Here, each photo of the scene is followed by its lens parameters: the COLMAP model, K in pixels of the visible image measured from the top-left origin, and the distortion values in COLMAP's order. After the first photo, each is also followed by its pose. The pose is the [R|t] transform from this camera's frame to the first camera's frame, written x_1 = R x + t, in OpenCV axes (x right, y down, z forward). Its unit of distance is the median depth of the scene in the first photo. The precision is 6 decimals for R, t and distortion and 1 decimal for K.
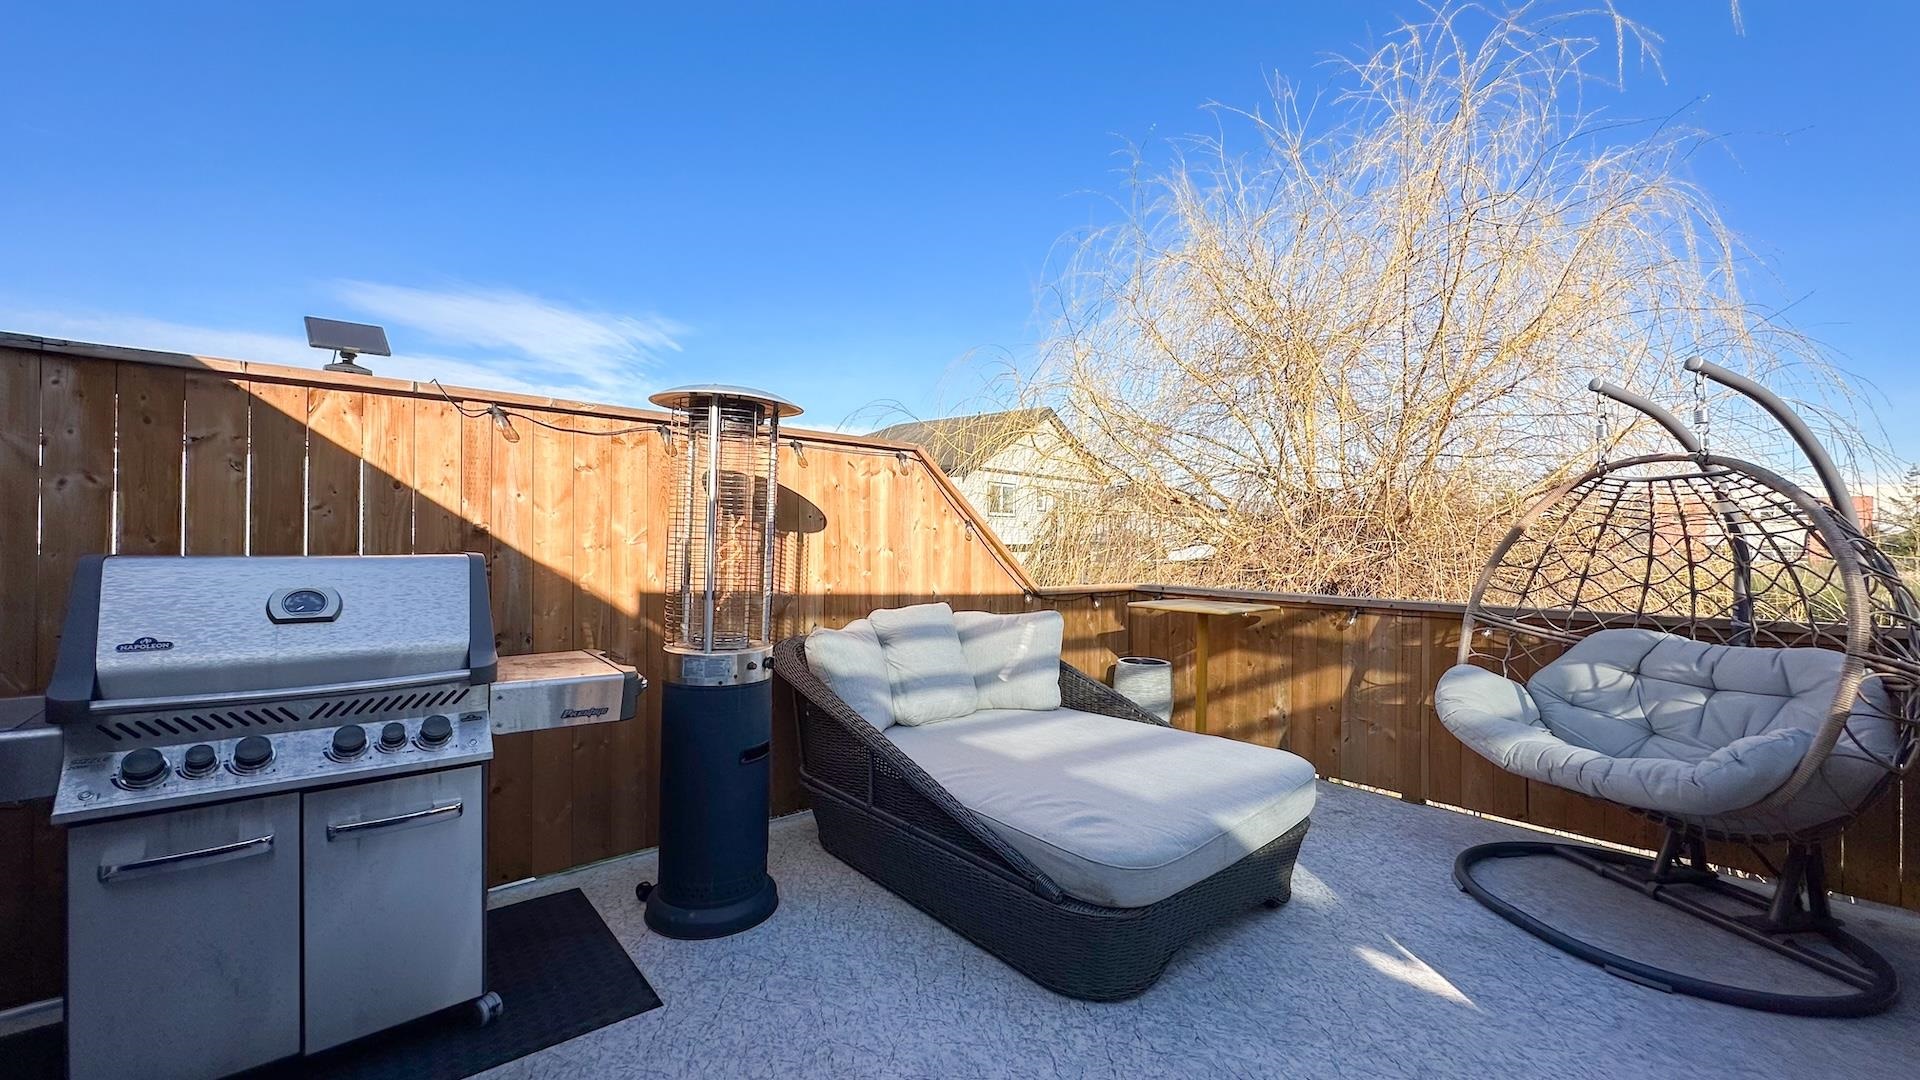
lens RADIAL K [[761.1, 0, 960.0], [0, 761.1, 540.0], [0, 0, 1]] dist [-0.000408, -0.000066]
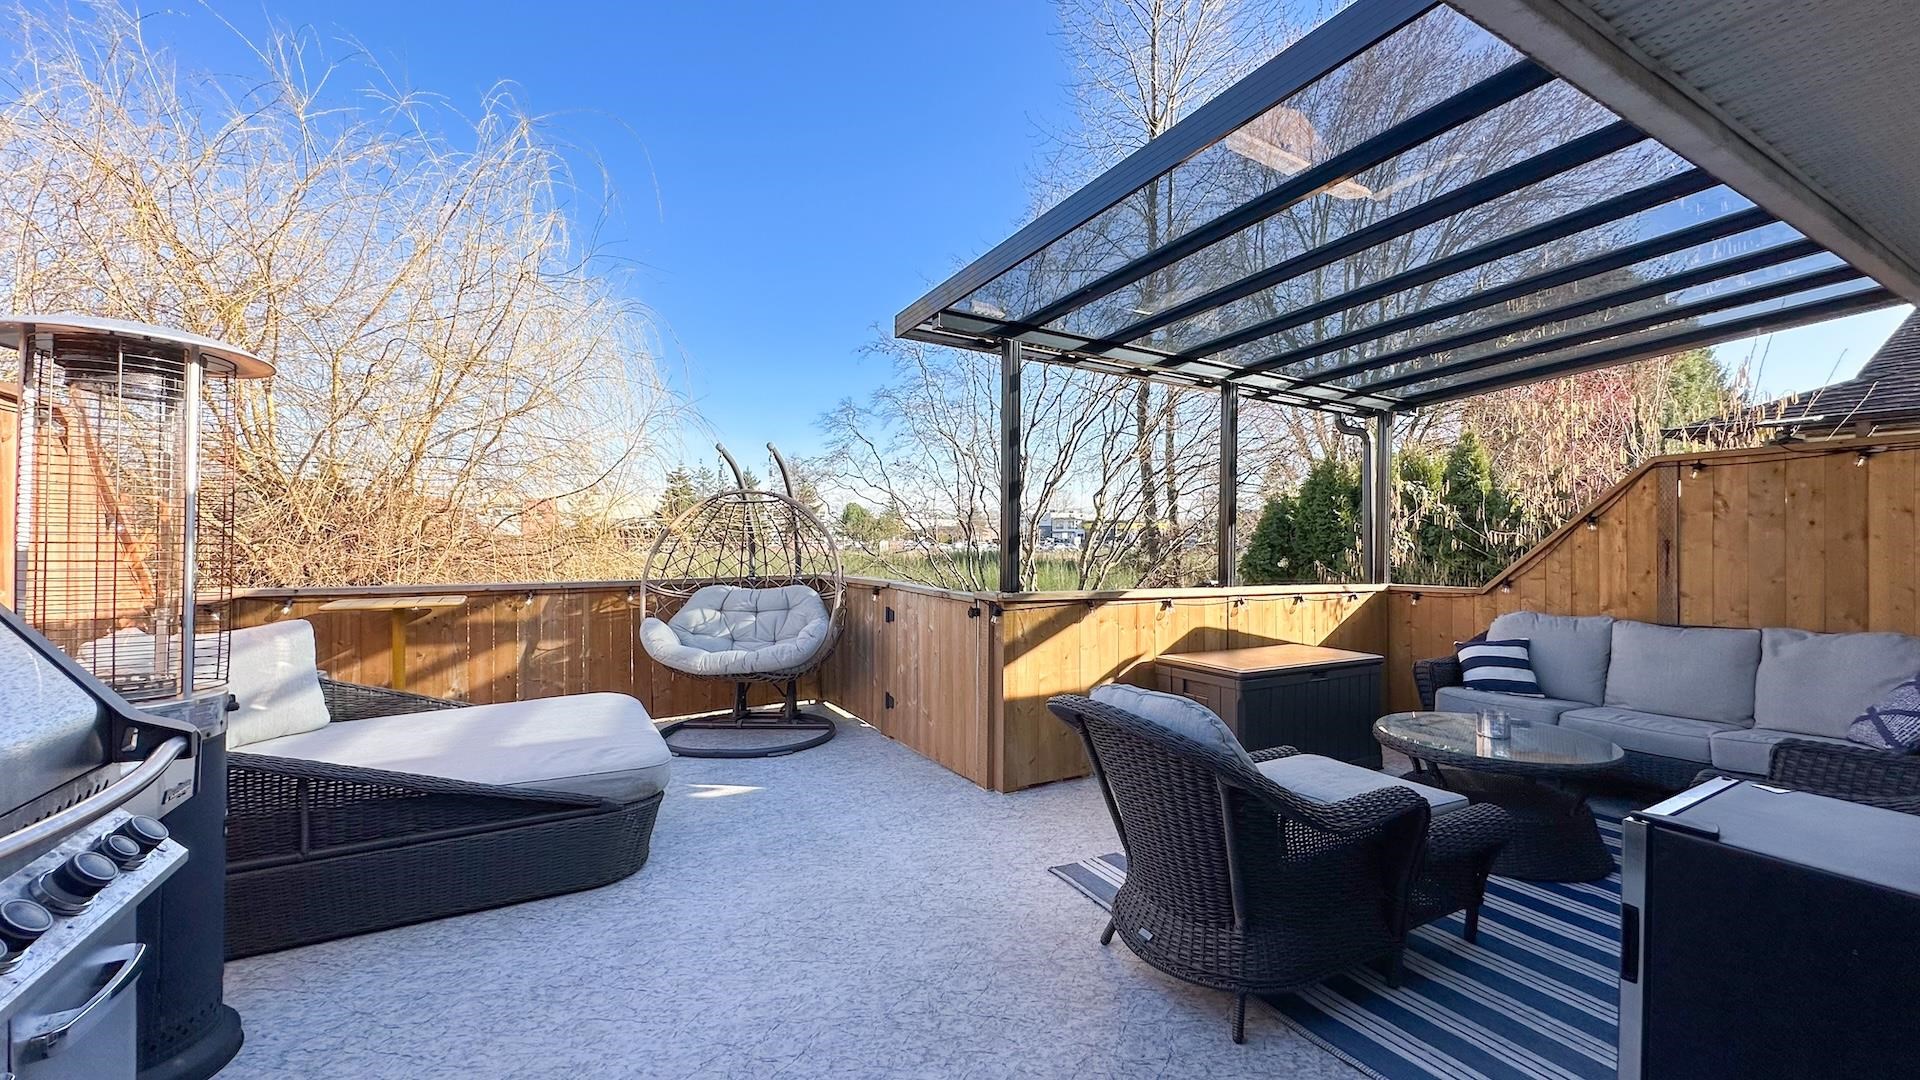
lens RADIAL K [[763.1, 0, 954.2], [0, 763.1, 541.4], [0, 0, 1]] dist [0.000356, 0.000218]
pose [[0.203914, -0.013940, 0.978889, -0.594191], [0.002673, 0.999903, 0.013683, -0.007278], [-0.978985, -0.000174, 0.203932, 0.084041]]
